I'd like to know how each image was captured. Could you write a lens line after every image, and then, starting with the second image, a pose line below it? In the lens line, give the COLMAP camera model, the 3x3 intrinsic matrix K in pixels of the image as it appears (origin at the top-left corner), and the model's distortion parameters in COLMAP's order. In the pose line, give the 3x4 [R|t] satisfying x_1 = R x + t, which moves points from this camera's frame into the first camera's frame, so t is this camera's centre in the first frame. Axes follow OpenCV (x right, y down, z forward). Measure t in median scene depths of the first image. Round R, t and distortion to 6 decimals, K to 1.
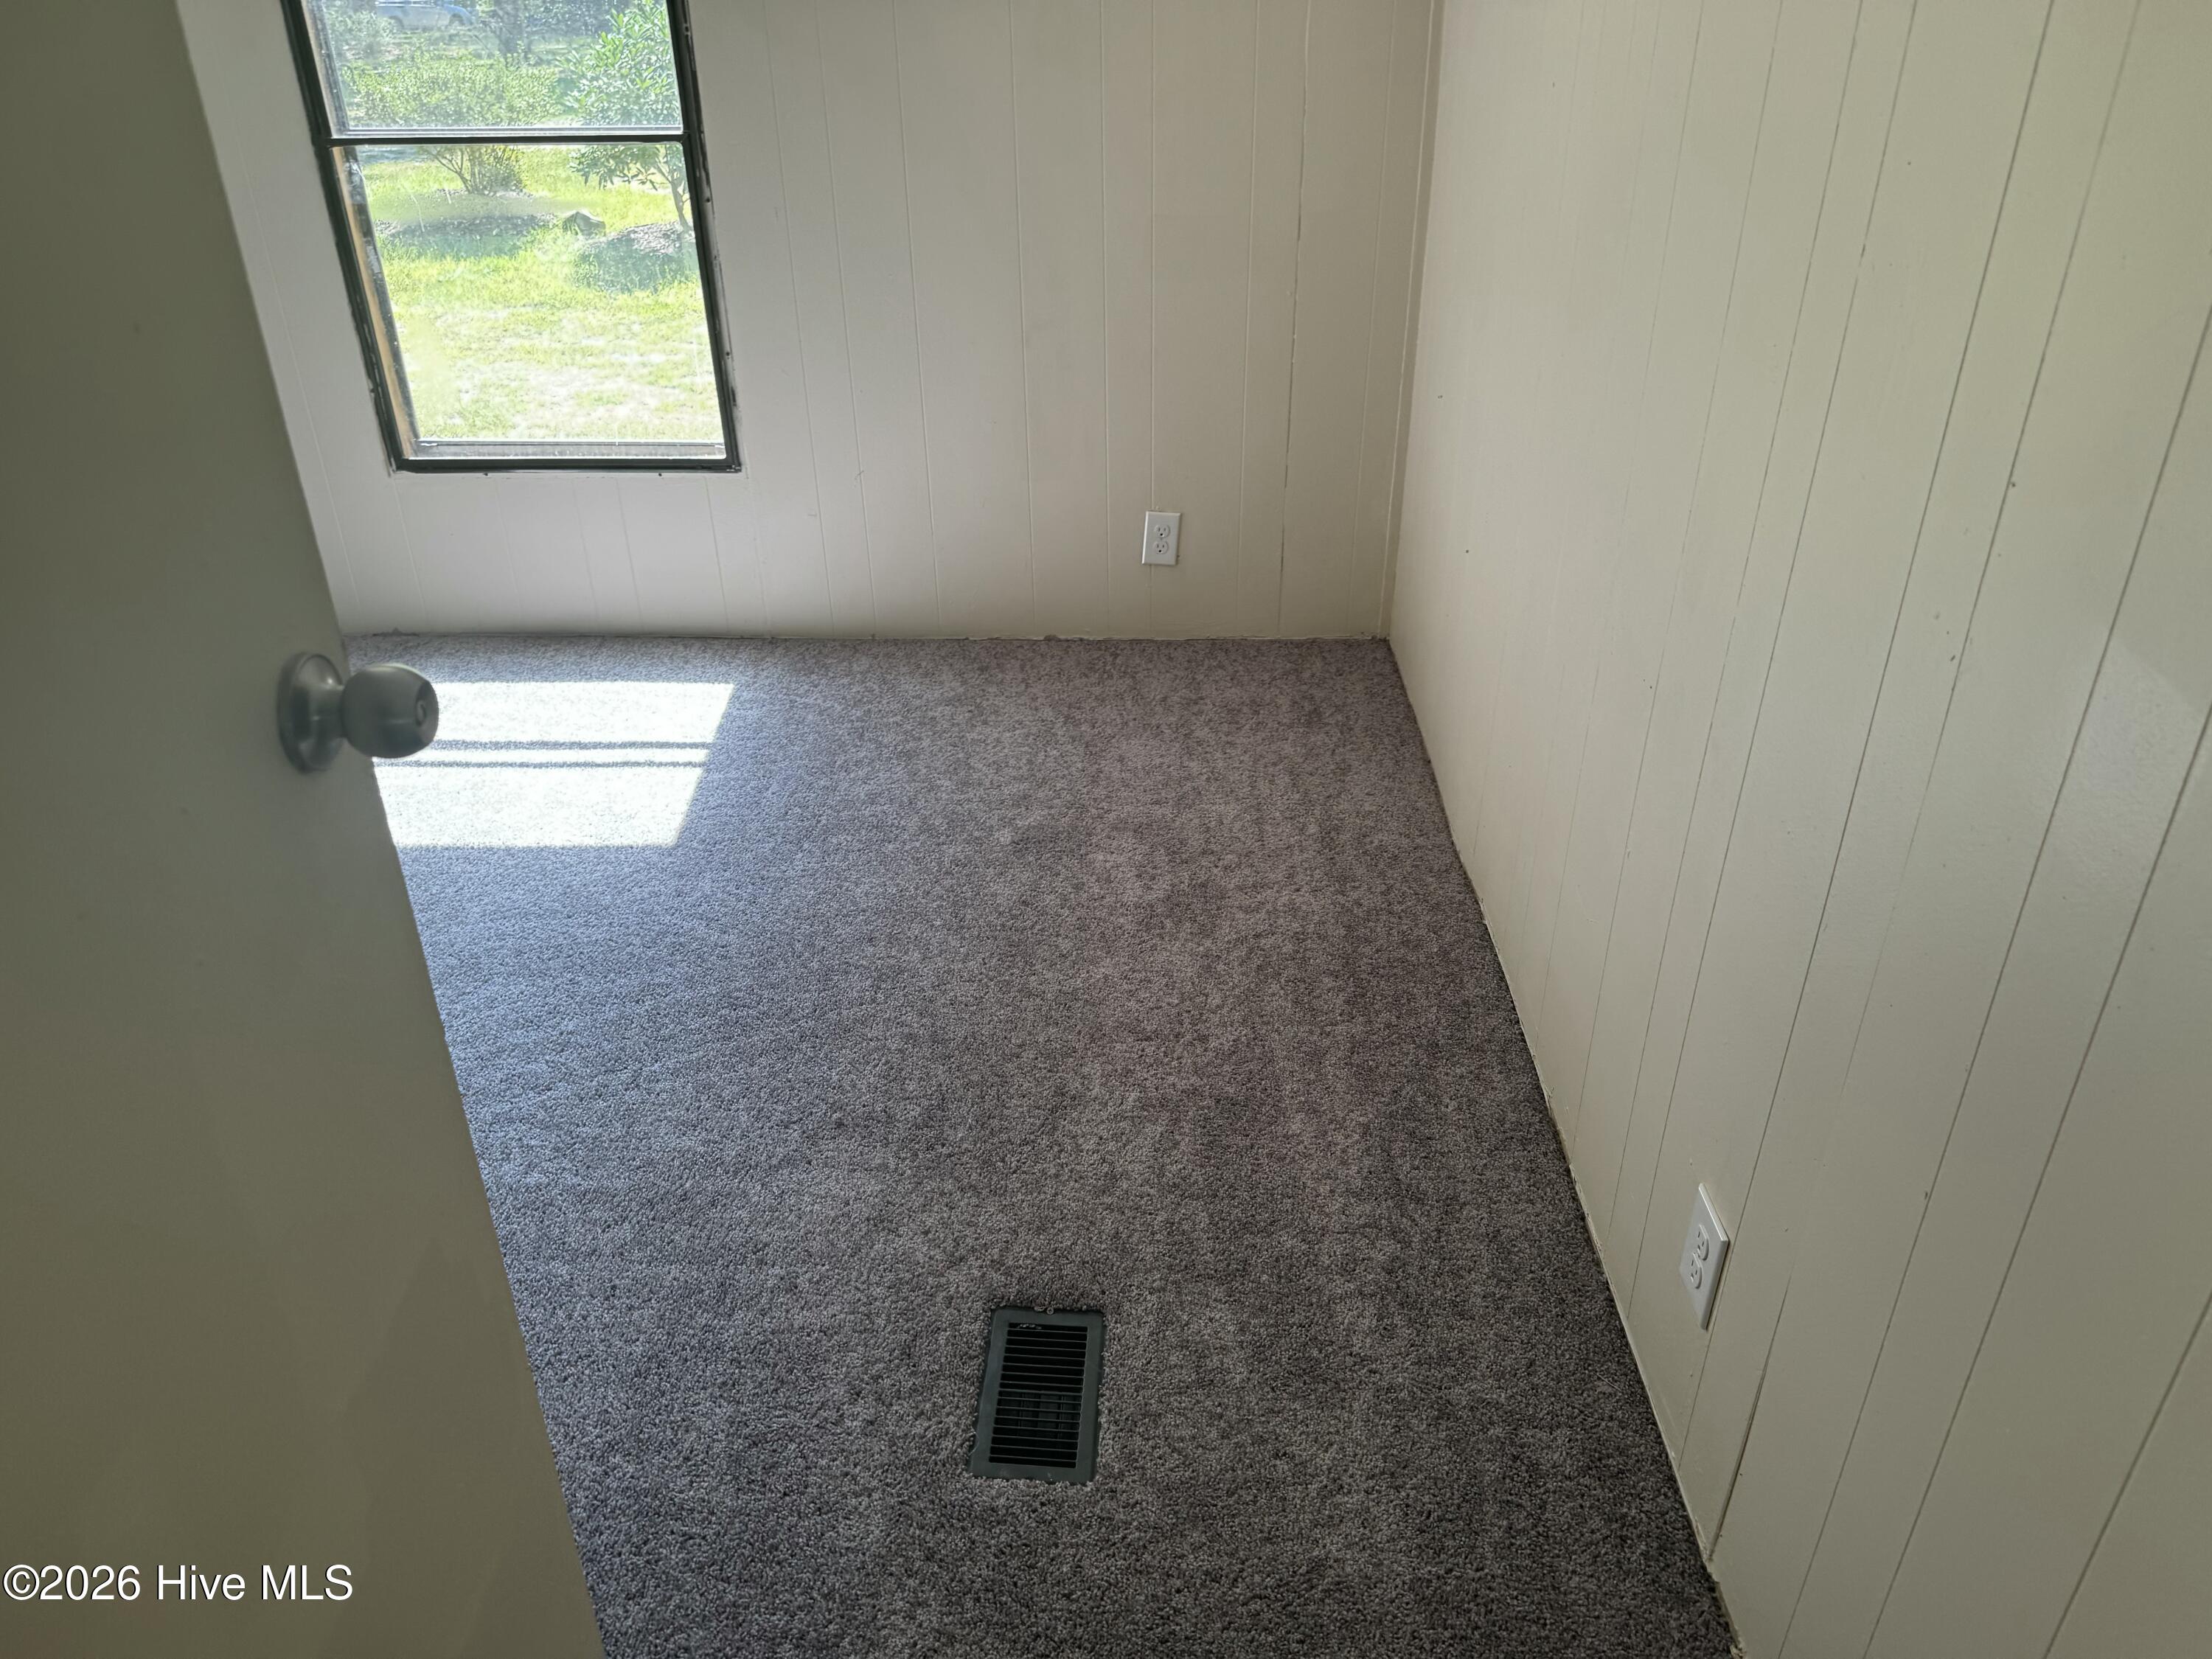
lens RADIAL K [[1572.0, 0, 1102.6], [0, 1572.0, 829.3], [0, 0, 1]] dist [0.005112, 0.010315]
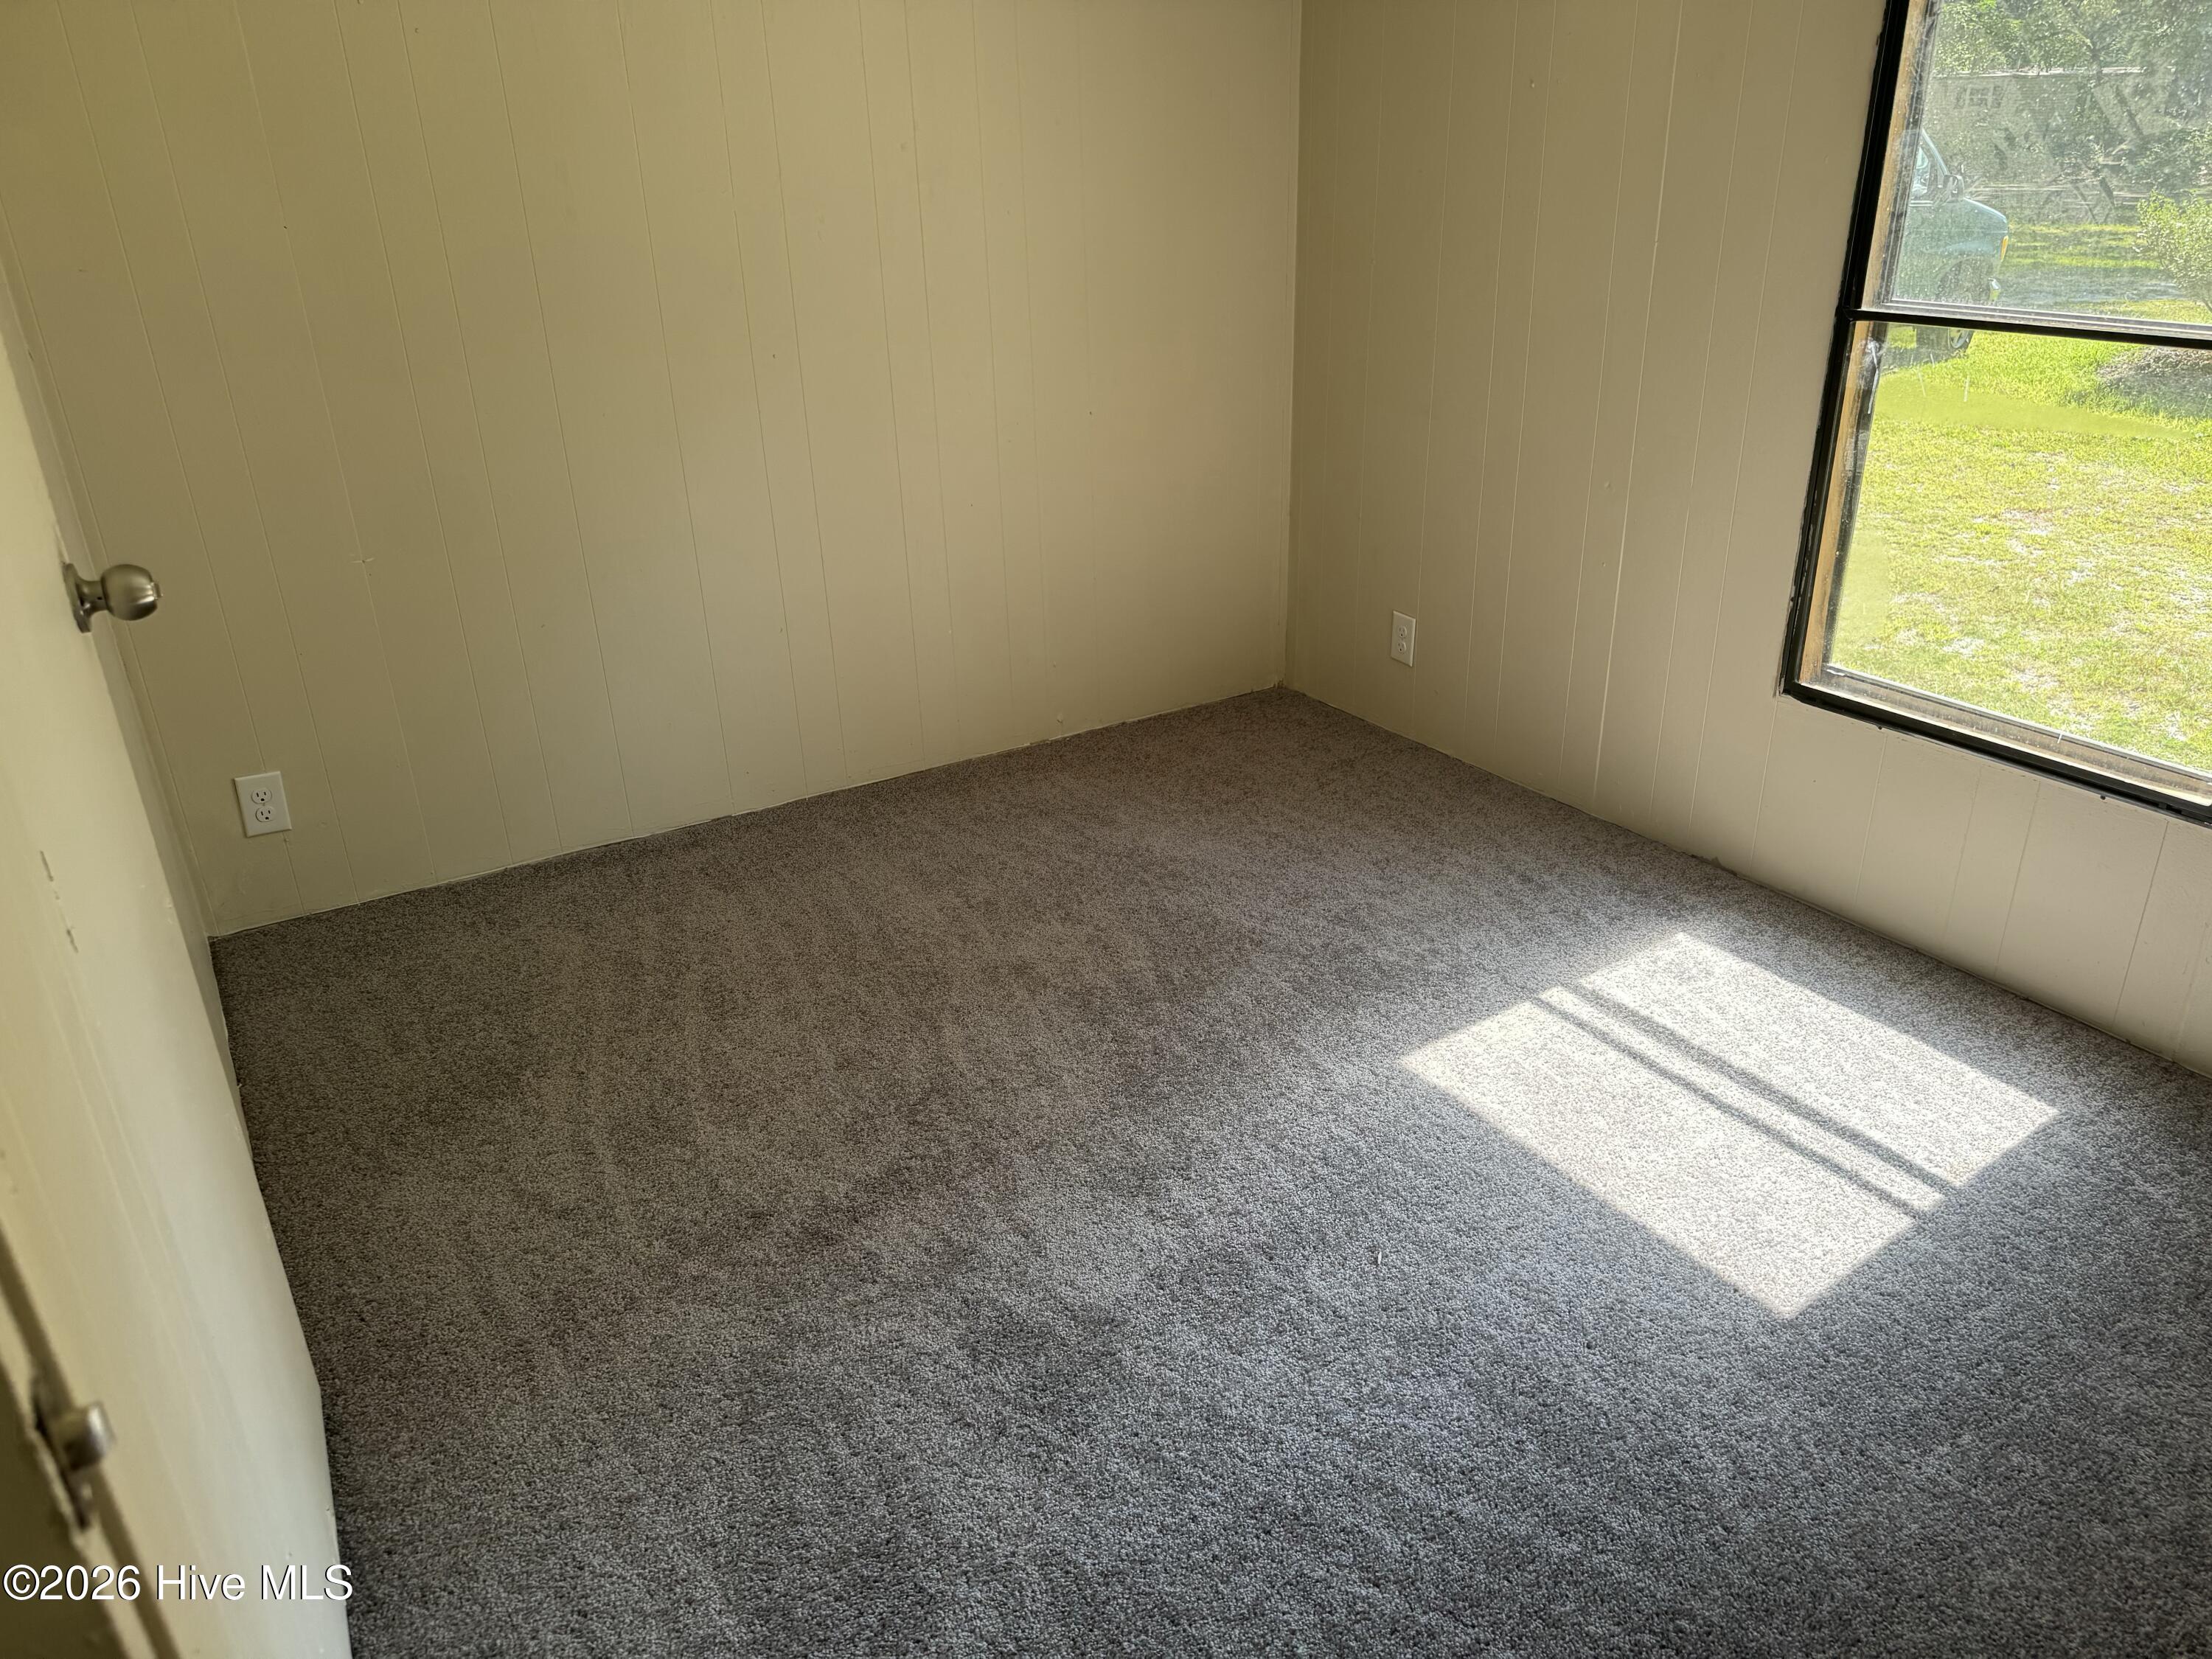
lens RADIAL K [[1572.0, 0, 1117.5], [0, 1572.0, 892.0], [0, 0, 1]] dist [0.005112, 0.010315]
pose [[0.570629, 0.357675, -0.739223, 0.009592], [-0.382274, 0.912383, 0.146370, -0.136266], [0.726808, 0.199063, 0.657362, 0.242338]]
